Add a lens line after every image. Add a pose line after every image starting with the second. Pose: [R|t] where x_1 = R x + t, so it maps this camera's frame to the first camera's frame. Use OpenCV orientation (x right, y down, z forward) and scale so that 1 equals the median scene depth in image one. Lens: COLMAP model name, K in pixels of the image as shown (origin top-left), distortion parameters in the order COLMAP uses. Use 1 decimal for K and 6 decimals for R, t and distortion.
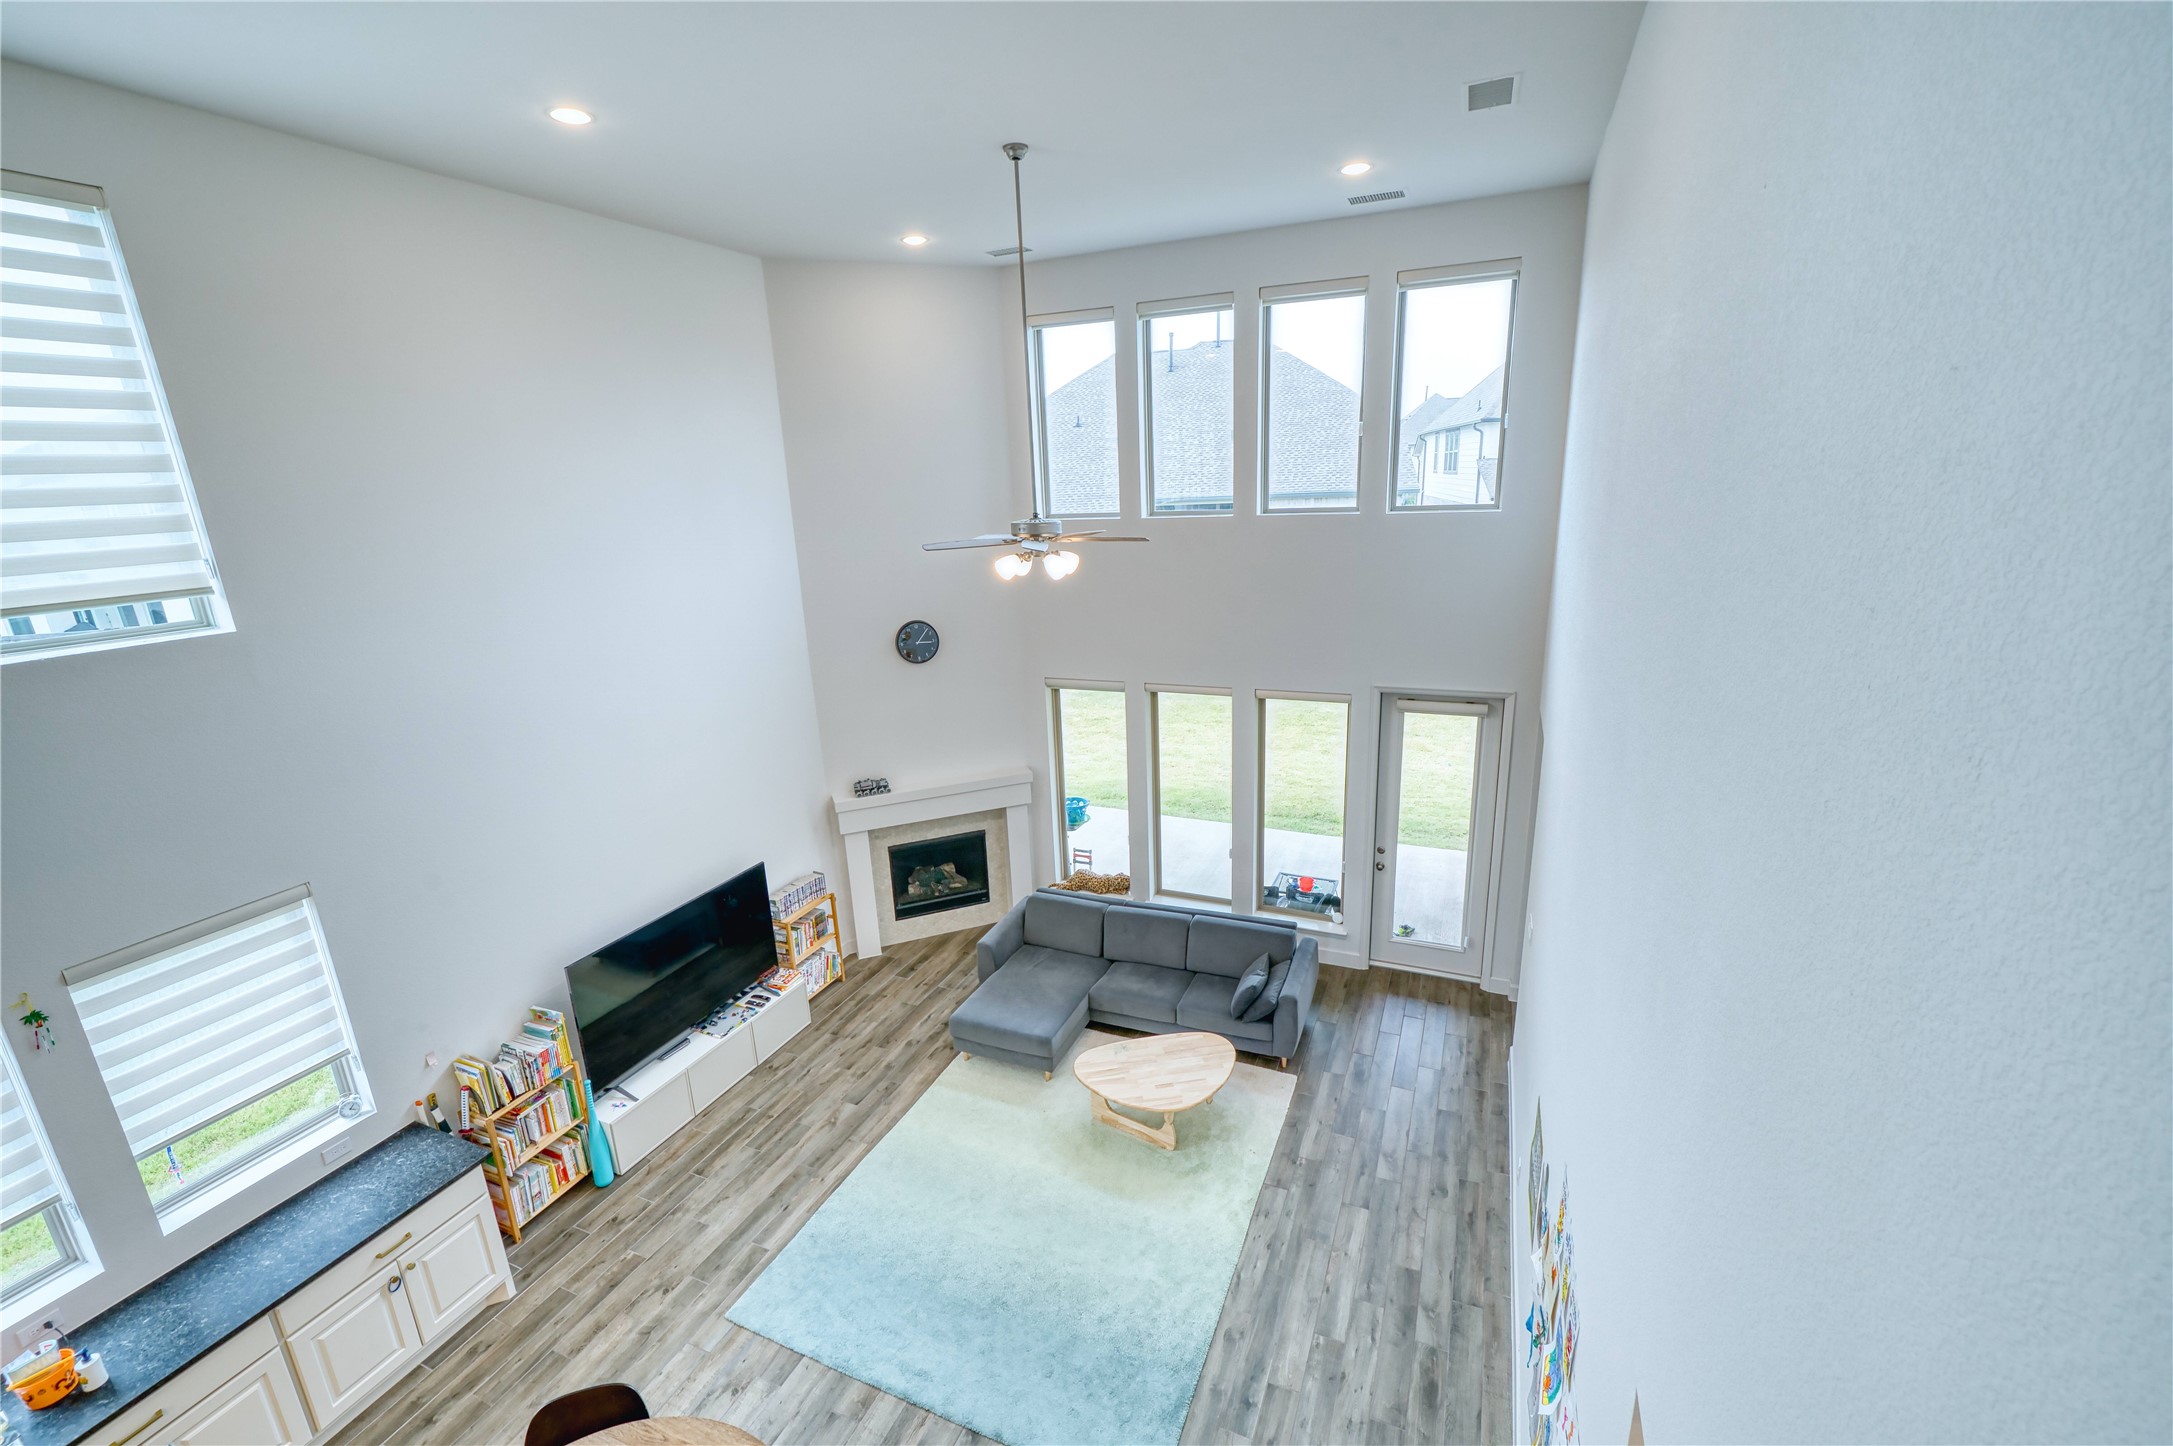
lens RADIAL K [[903.1, 0, 1082.6], [0, 903.1, 726.0], [0, 0, 1]] dist [-0.002430, -0.000156]
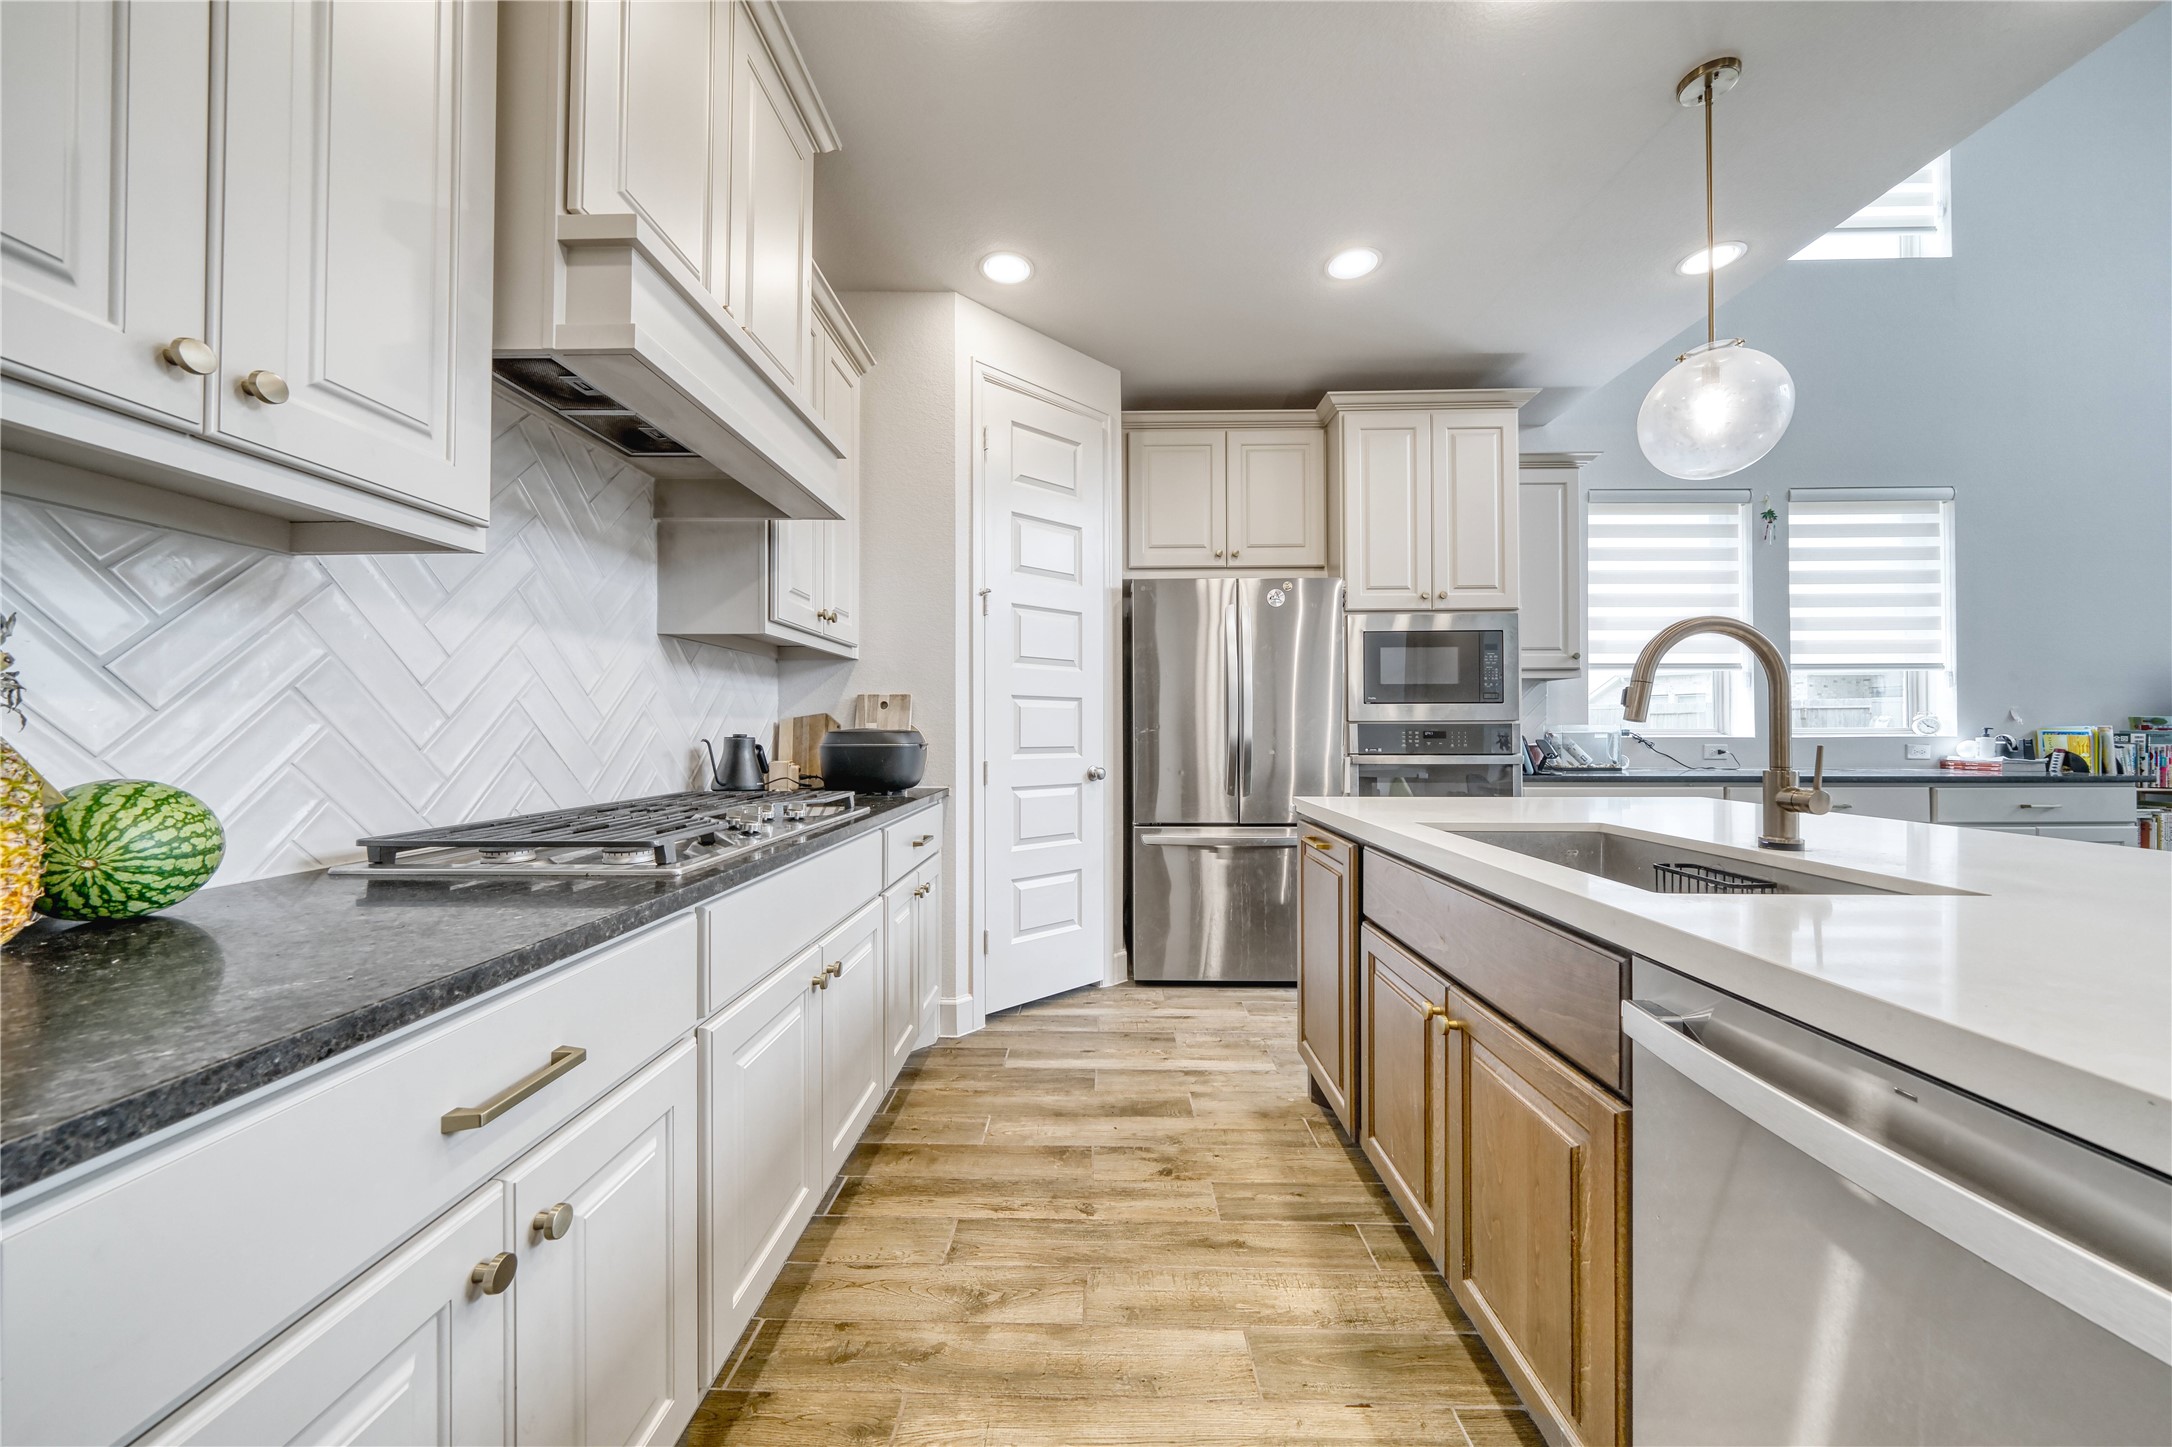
lens RADIAL K [[750.3, 0, 1086.3], [0, 750.3, 723.5], [0, 0, 1]] dist [-0.005970, 0.000059]
pose [[0.385902, 0.036205, -0.921829, -0.286643], [-0.263371, 0.961968, -0.072473, 0.530222], [0.884147, 0.270751, 0.380761, -0.127796]]
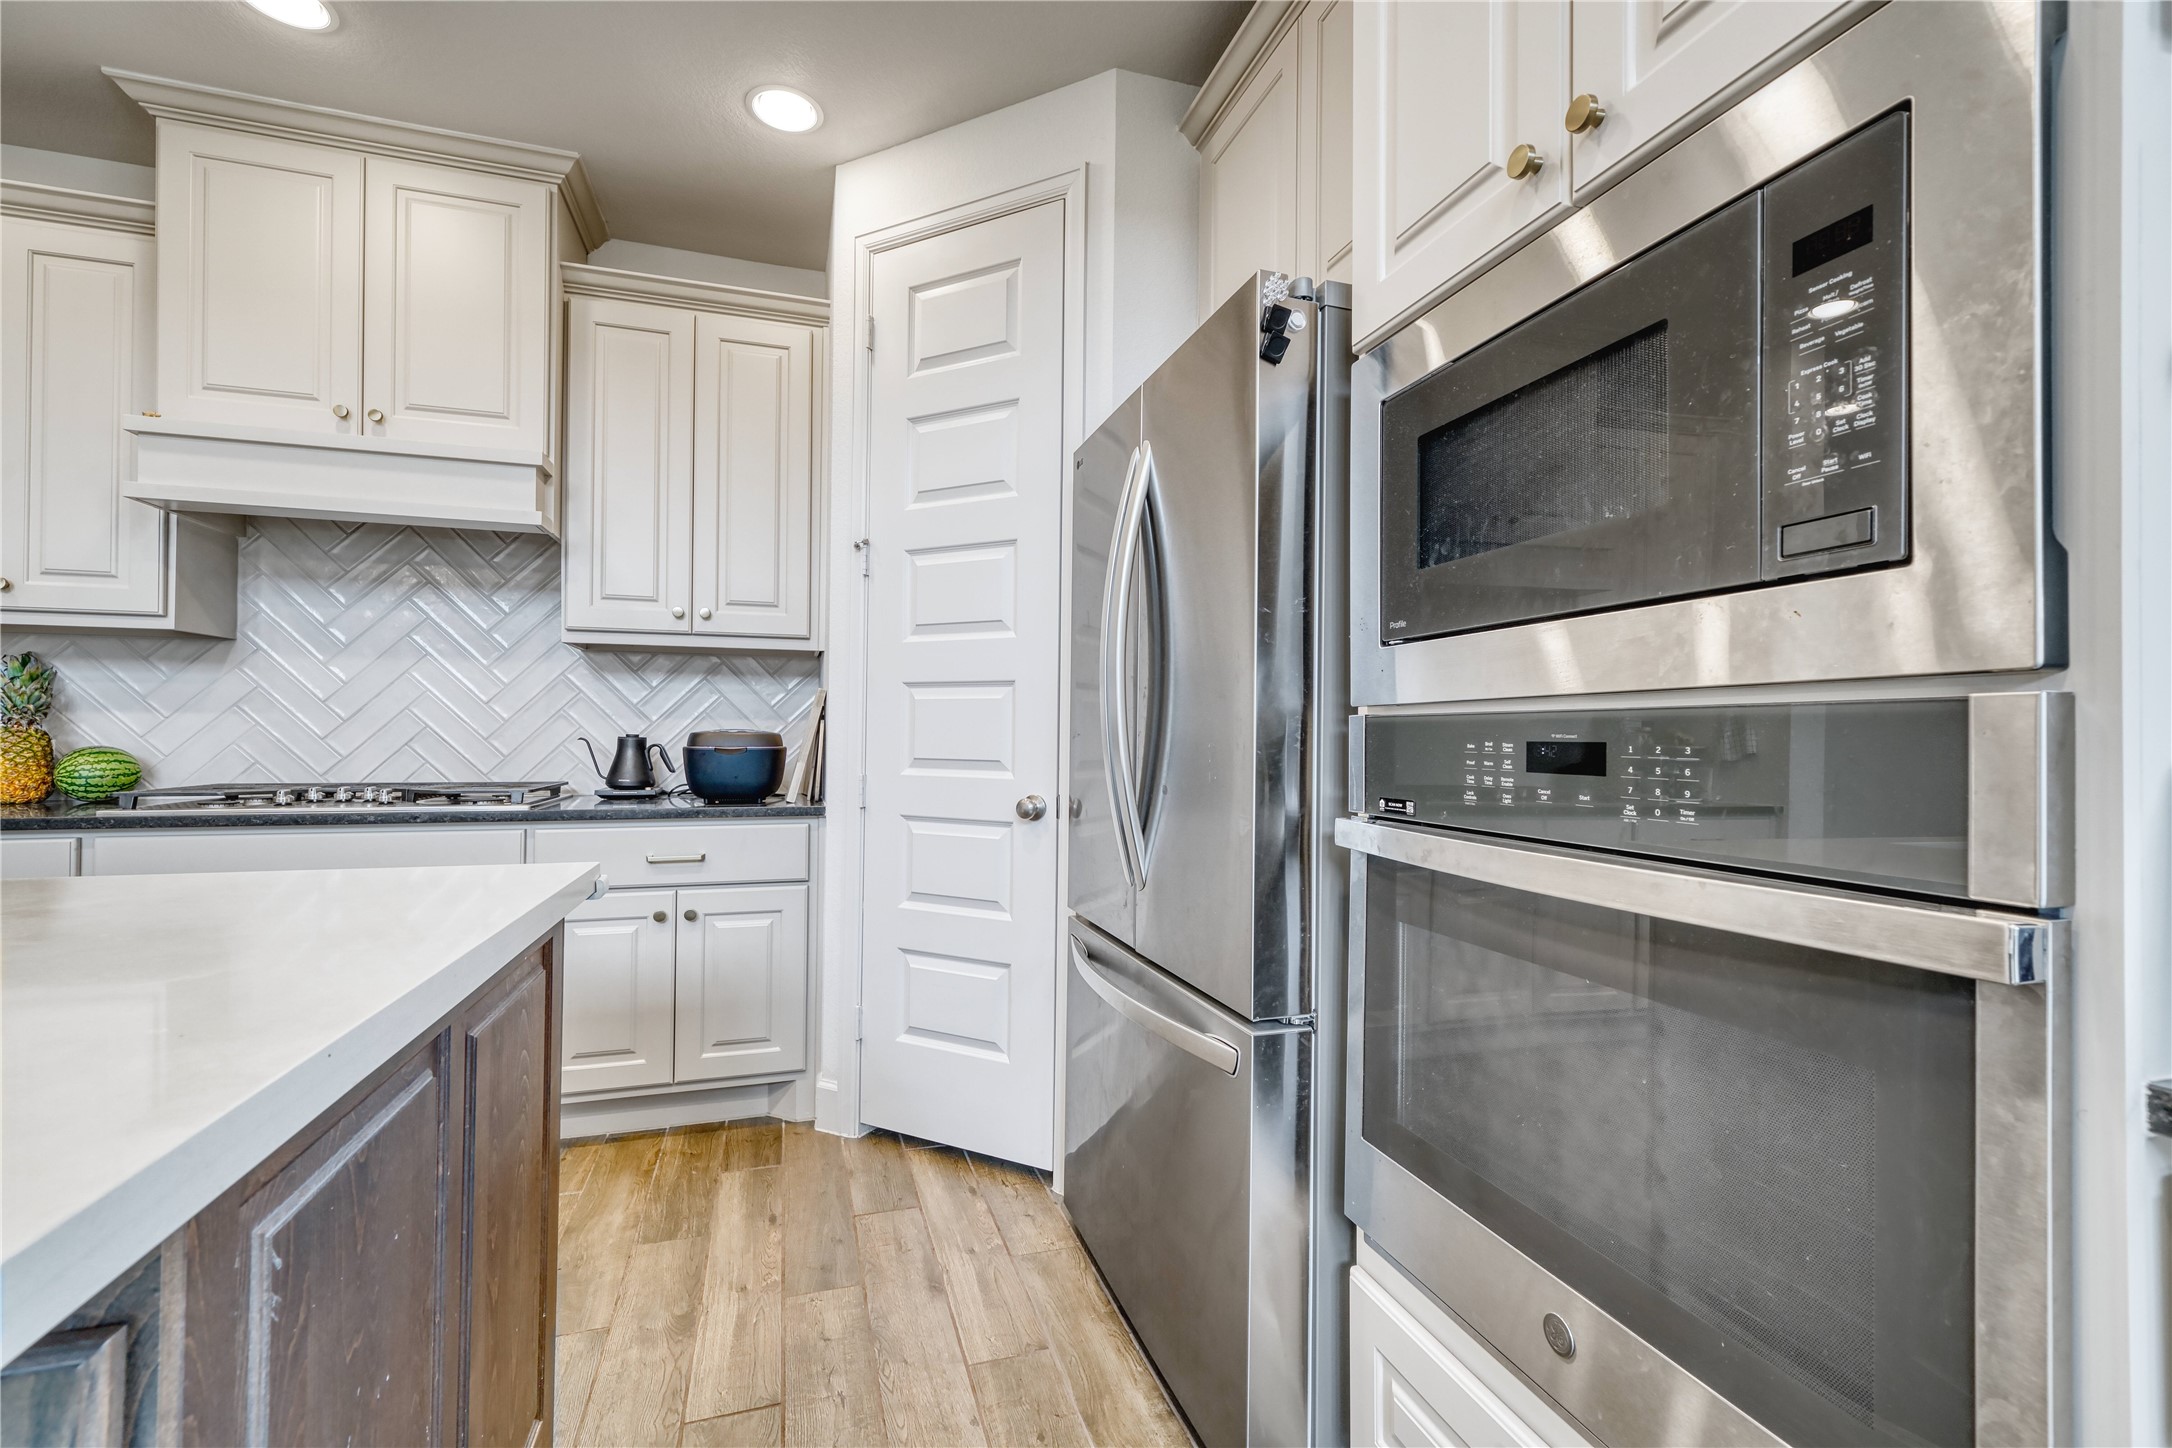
lens RADIAL K [[941.3, 0, 1086.7], [0, 941.3, 719.8], [0, 0, 1]] dist [-0.000383, -0.000062]
pose [[-0.743693, 0.026684, -0.667989, -0.512990], [-0.156261, 0.964586, 0.212502, 0.413758], [0.650003, 0.262417, -0.713186, 0.329990]]
